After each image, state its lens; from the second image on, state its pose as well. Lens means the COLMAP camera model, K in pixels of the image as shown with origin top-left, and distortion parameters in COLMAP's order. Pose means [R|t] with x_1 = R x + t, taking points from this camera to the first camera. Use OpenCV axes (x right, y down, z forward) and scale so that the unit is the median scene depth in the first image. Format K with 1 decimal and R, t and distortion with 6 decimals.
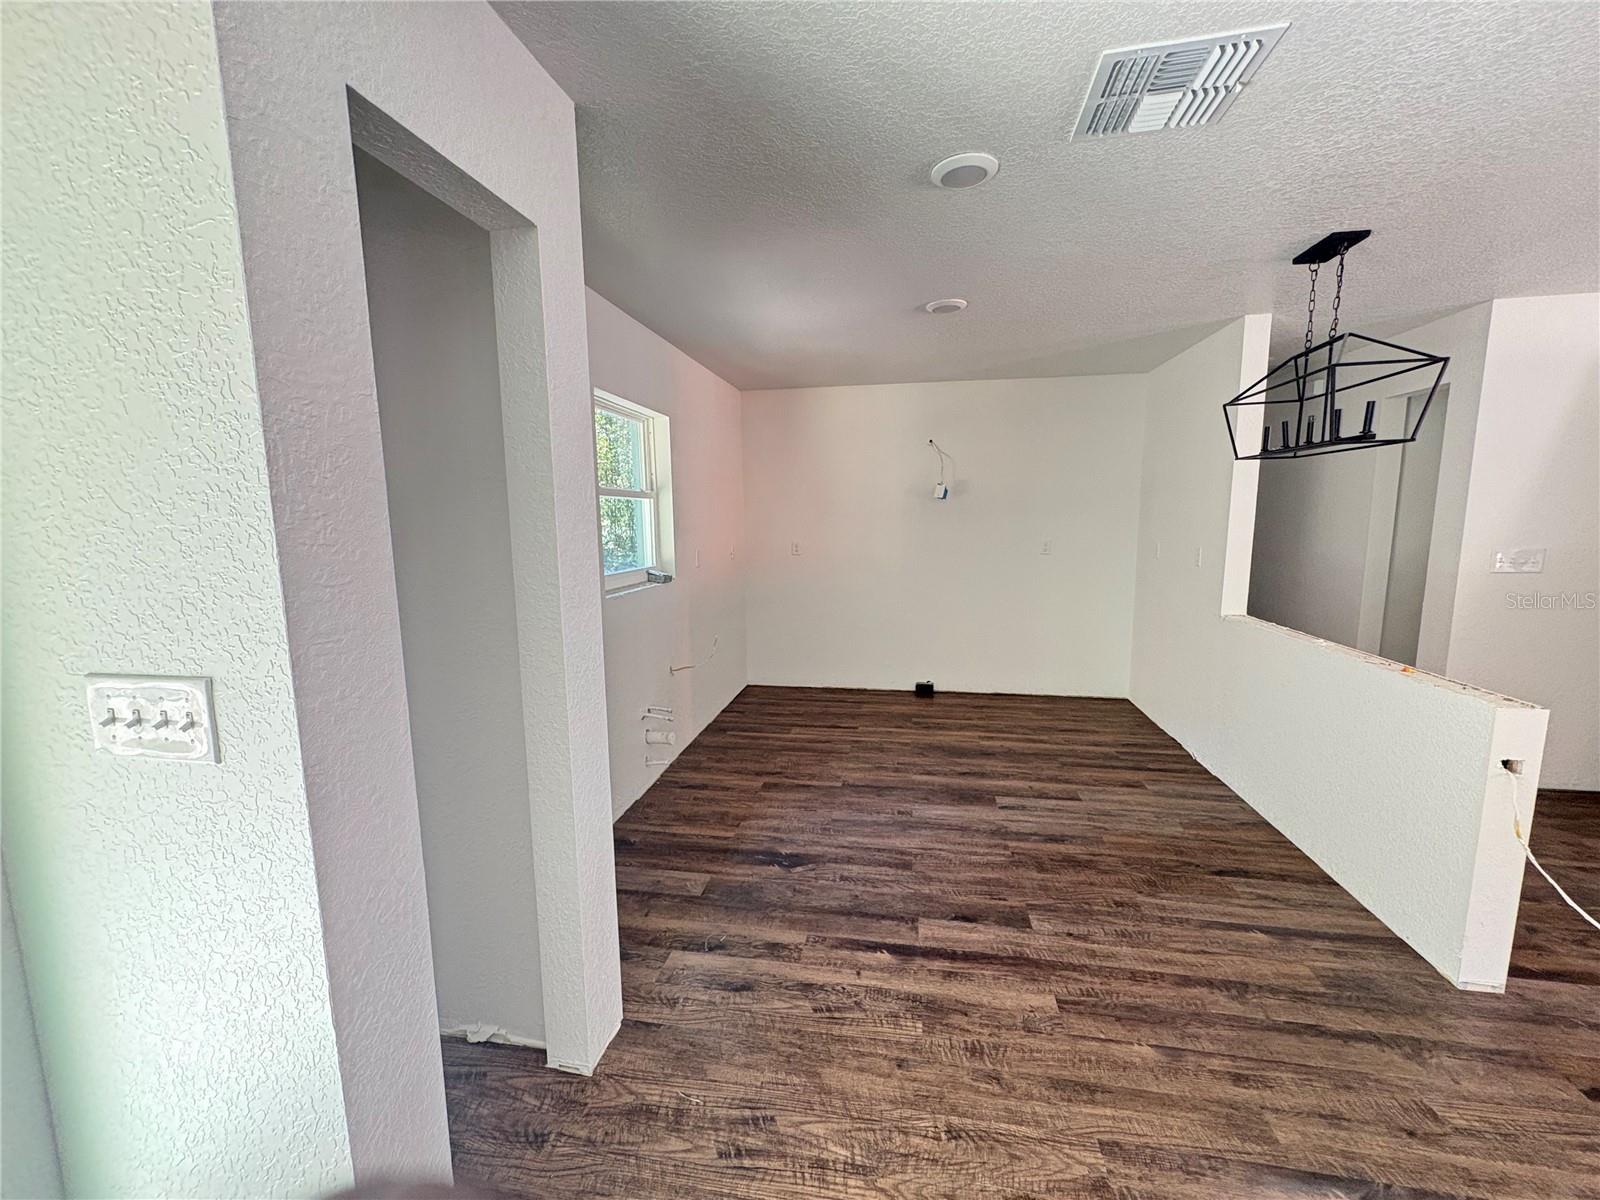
lens RADIAL K [[635.0, 0, 800.0], [0, 635.0, 600.0], [0, 0, 1]] dist [0.000851, 0.000177]
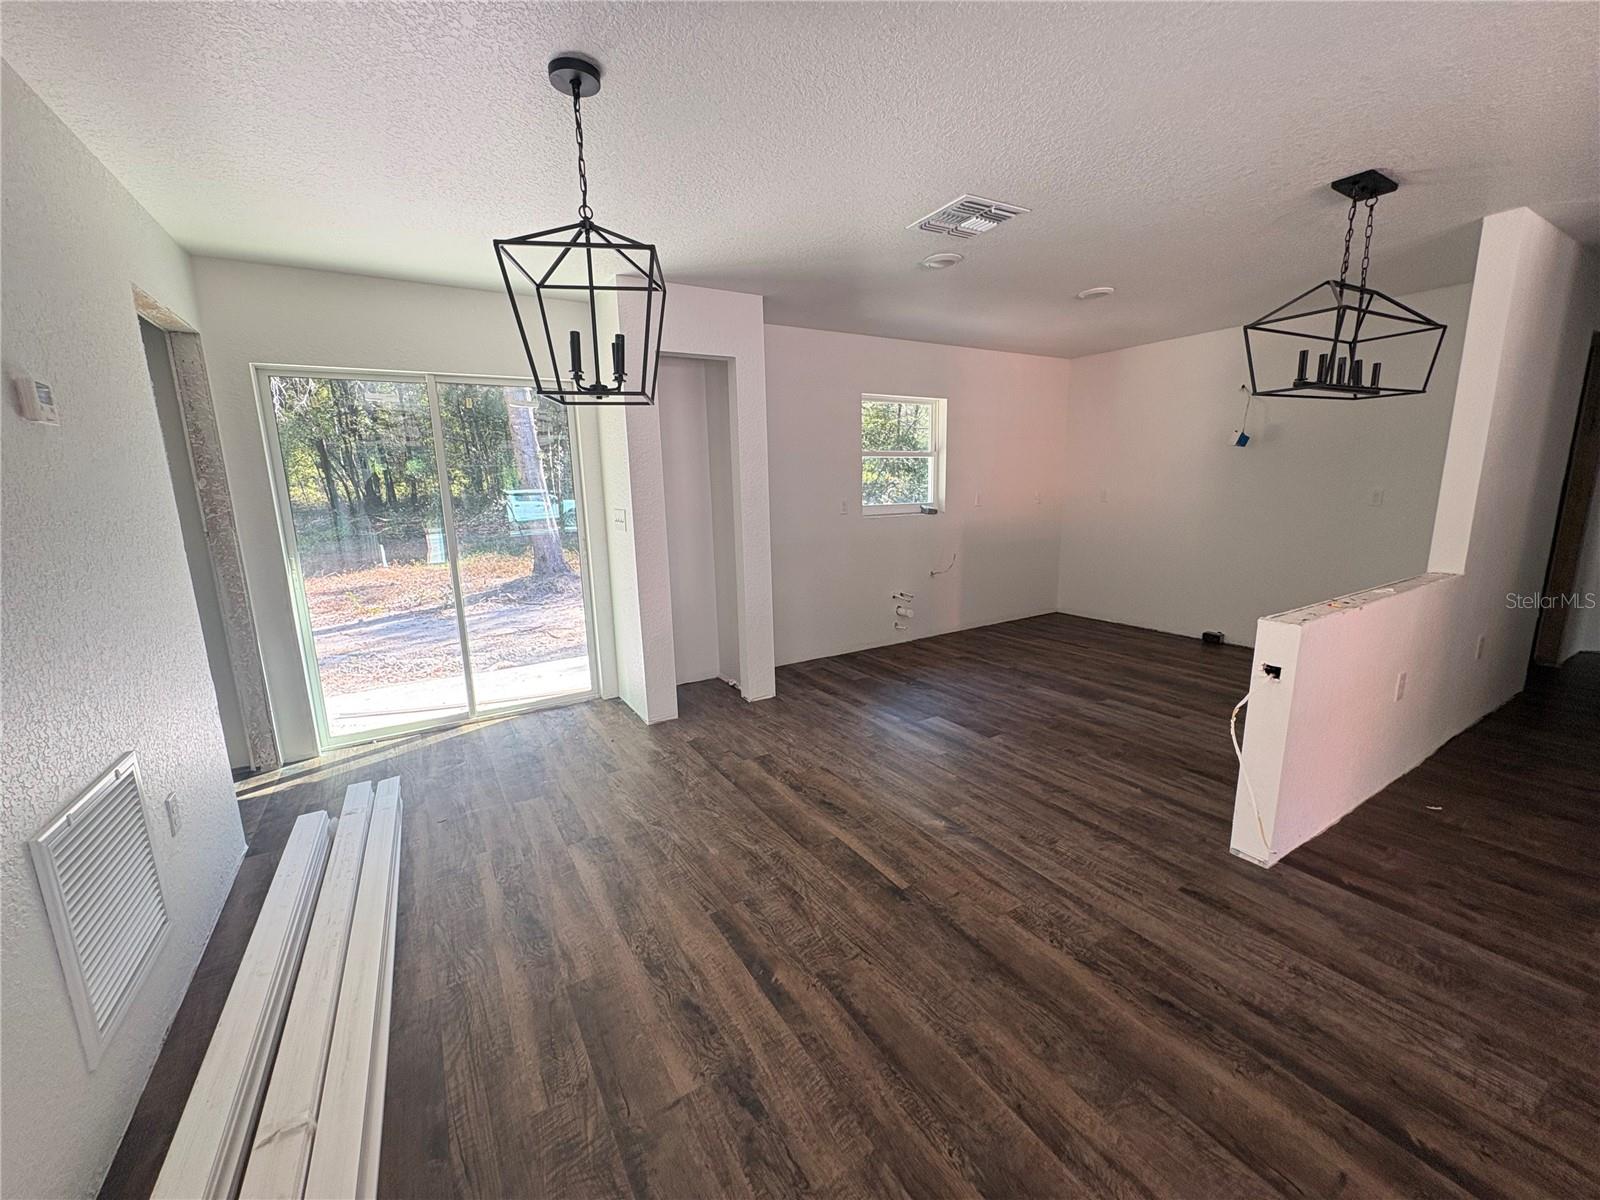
lens RADIAL K [[635.0, 0, 800.0], [0, 635.0, 600.0], [0, 0, 1]] dist [0.000851, 0.000177]
pose [[0.667634, 0.136592, -0.731852, 0.852329], [-0.084772, 0.990579, 0.107546, 0.047644], [0.739648, -0.009761, 0.672923, -0.271664]]
